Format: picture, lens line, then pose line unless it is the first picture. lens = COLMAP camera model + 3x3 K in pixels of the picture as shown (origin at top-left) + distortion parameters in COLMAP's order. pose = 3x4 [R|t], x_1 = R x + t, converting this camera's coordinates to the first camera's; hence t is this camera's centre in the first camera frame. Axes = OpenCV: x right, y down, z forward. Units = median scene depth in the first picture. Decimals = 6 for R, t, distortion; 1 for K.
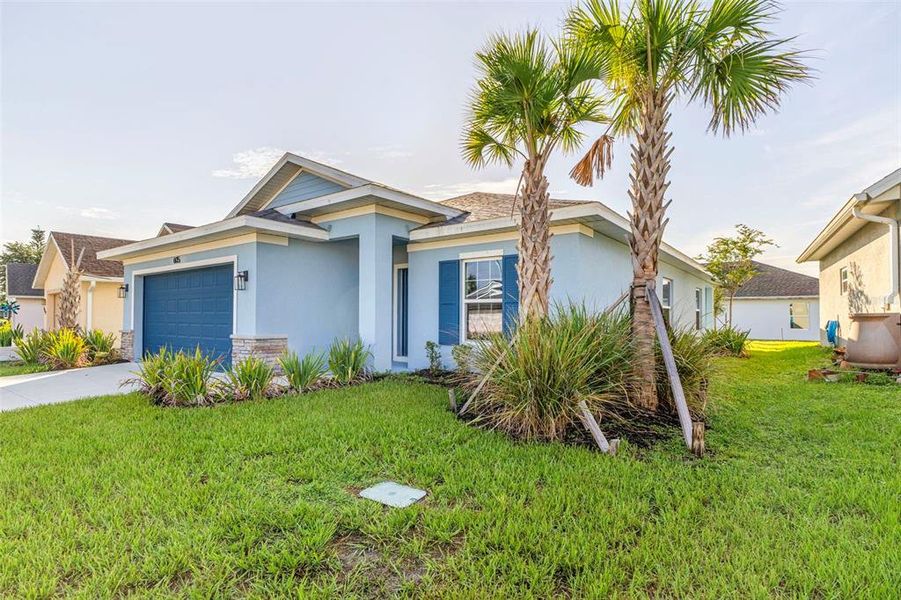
lens RADIAL K [[391.1, 0, 453.0], [0, 391.1, 299.8], [0, 0, 1]] dist [0.015473, -0.000310]
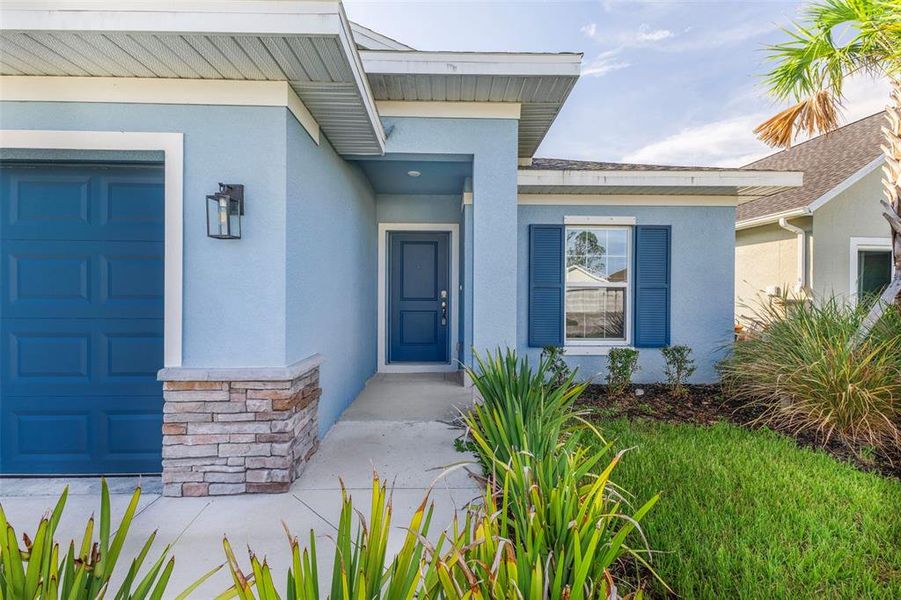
lens RADIAL K [[391.1, 0, 452.3], [0, 391.1, 295.7], [0, 0, 1]] dist [0.015473, -0.000310]
pose [[0.778316, 0.003481, 0.627863, -0.577972], [-0.011959, 0.999885, 0.009282, 0.019619], [-0.627759, -0.014733, 0.778268, 0.581138]]
